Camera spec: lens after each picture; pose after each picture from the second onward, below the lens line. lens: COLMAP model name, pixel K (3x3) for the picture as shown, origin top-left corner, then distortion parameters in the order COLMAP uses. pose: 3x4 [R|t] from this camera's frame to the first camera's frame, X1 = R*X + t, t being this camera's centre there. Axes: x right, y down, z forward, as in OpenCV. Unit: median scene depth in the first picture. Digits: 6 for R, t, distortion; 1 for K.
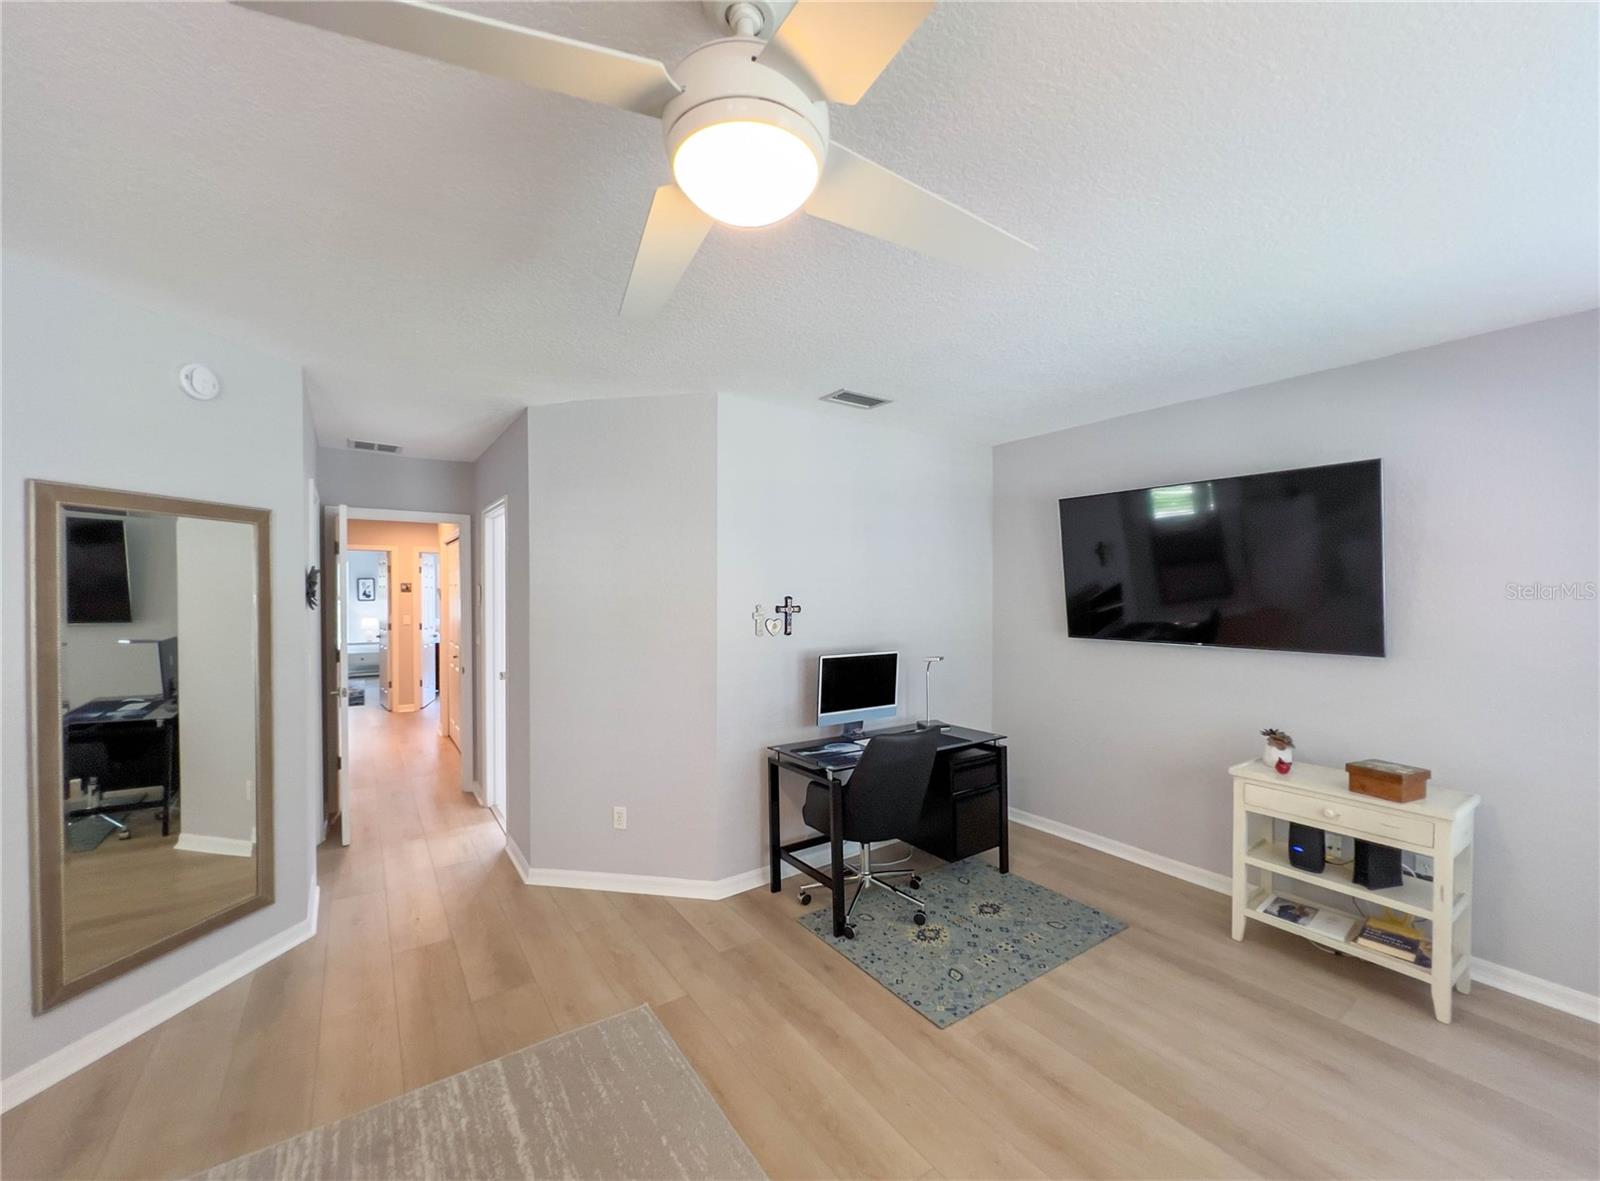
lens RADIAL K [[639.6, 0, 806.9], [0, 639.6, 601.9], [0, 0, 1]] dist [-0.001879, 0.000043]
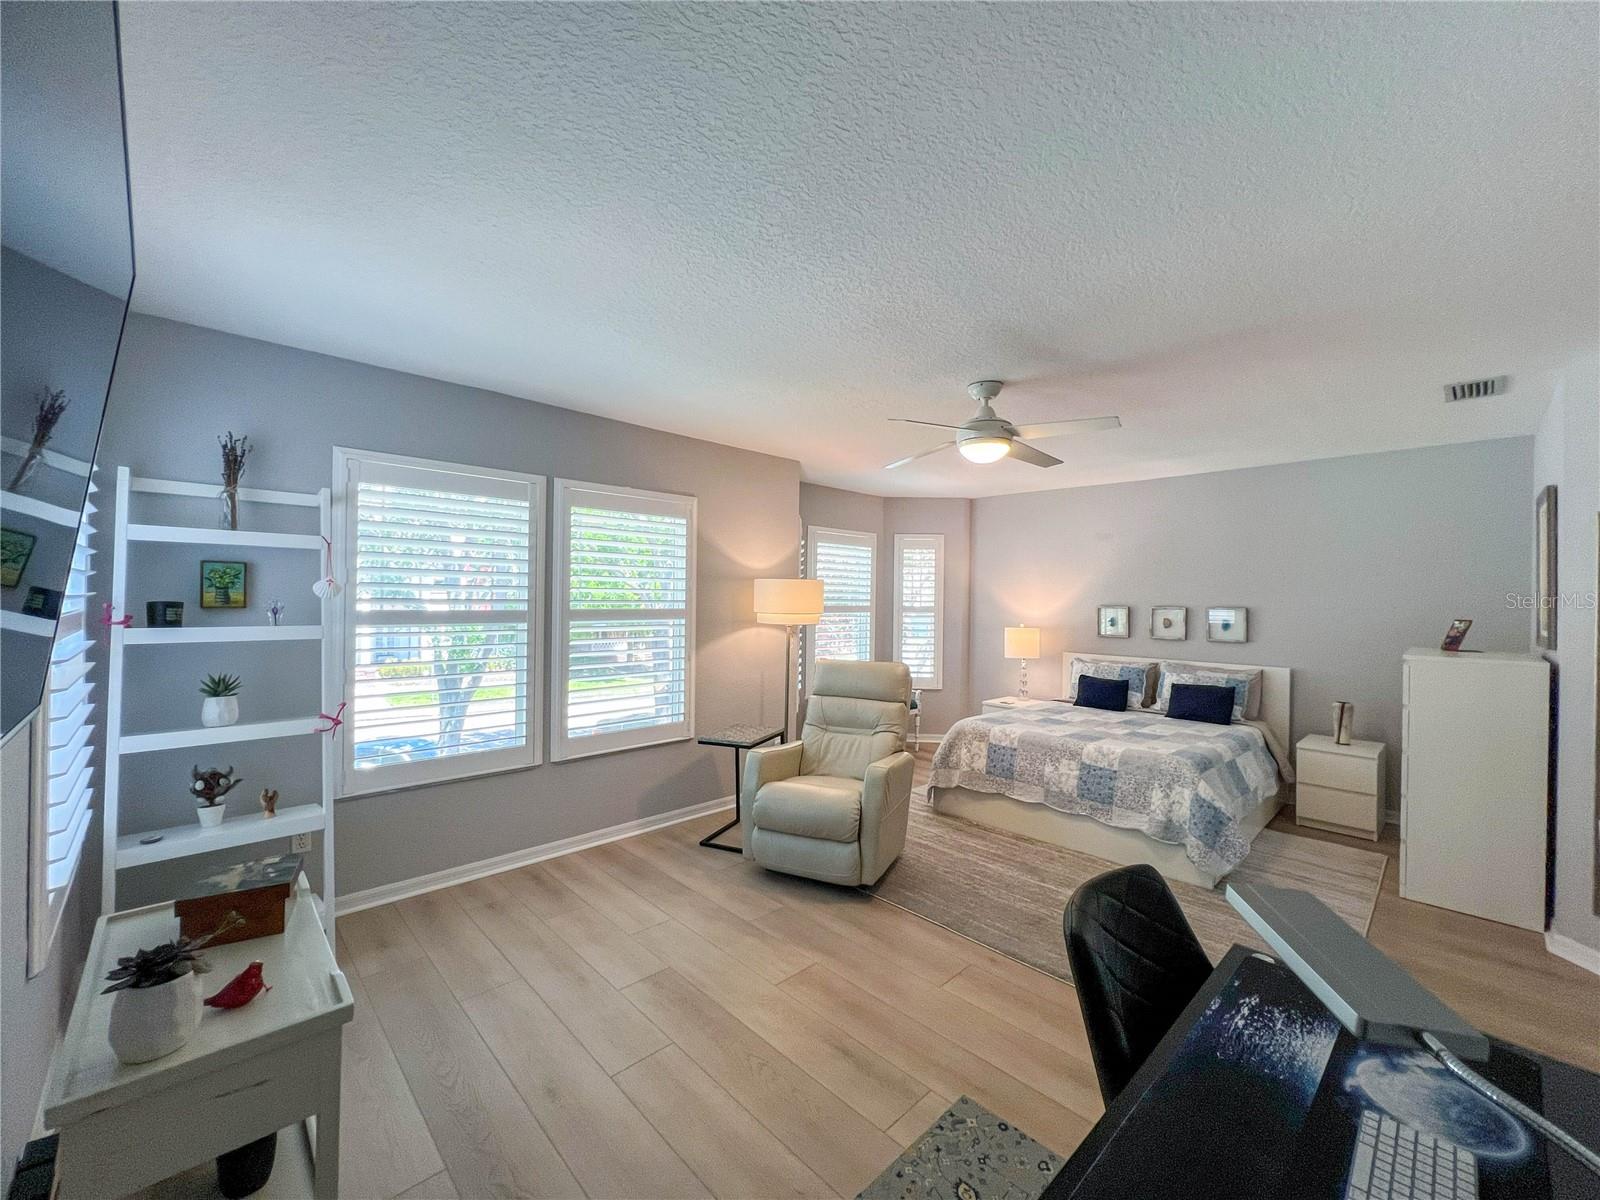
lens RADIAL K [[644.9, 0, 801.5], [0, 644.9, 593.9], [0, 0, 1]] dist [-0.003501, 0.000246]
pose [[-0.986617, -0.016217, -0.162248, 0.401322], [-0.018037, 0.999790, 0.009752, -0.002504], [0.162055, 0.012548, -0.986702, 1.258871]]
